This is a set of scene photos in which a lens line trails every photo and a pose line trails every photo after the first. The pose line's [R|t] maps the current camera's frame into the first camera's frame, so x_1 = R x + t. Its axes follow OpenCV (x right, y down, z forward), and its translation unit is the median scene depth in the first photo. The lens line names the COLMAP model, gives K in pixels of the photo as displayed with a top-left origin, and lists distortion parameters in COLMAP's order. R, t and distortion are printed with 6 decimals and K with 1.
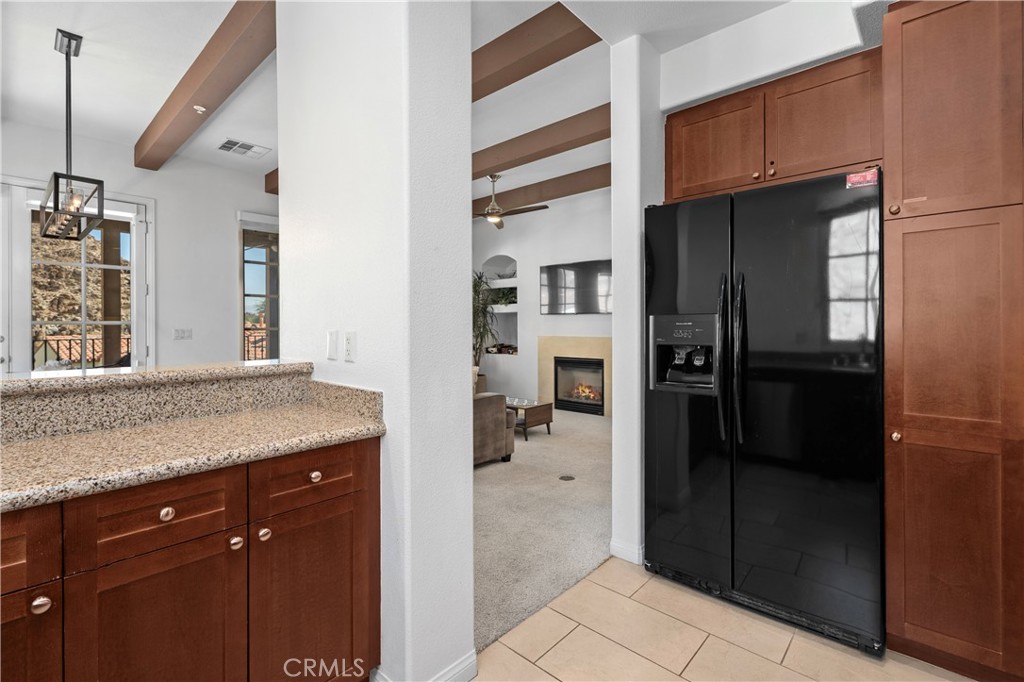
lens RADIAL K [[465.6, 0, 509.2], [0, 465.6, 325.6], [0, 0, 1]] dist [-0.001215, -0.000187]
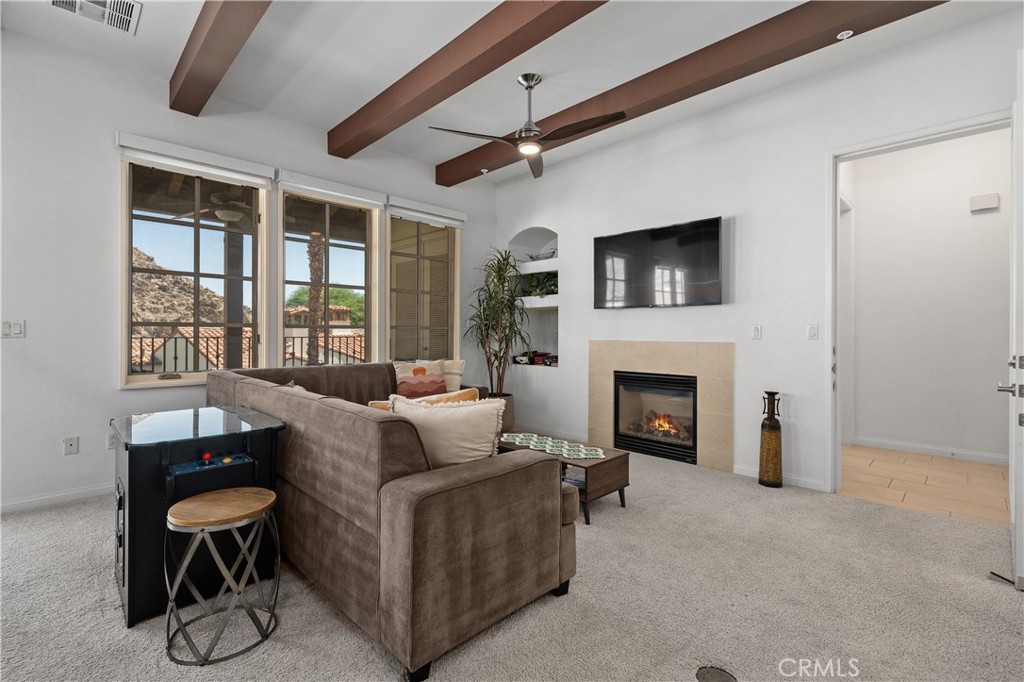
lens RADIAL K [[459.9, 0, 510.5], [0, 459.9, 335.0], [0, 0, 1]] dist [0.001896, 0.000329]
pose [[0.998860, 0.007997, -0.047059, -0.022513], [-0.007817, 0.999961, 0.004009, 0.012551], [0.047090, -0.003637, 0.998884, 0.315025]]
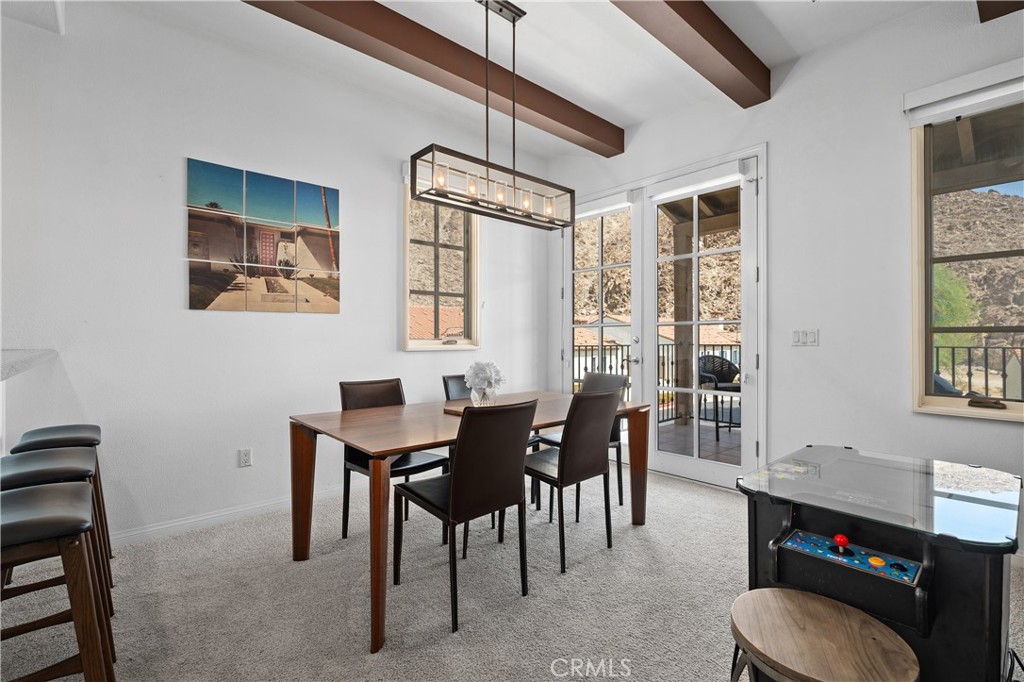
lens RADIAL K [[459.9, 0, 510.5], [0, 459.9, 335.0], [0, 0, 1]] dist [0.001896, 0.000329]
pose [[-0.102472, -0.003229, -0.994731, -0.032043], [-0.001776, 0.999994, -0.003063, 0.011818], [0.994734, 0.001452, -0.102477, 0.477857]]
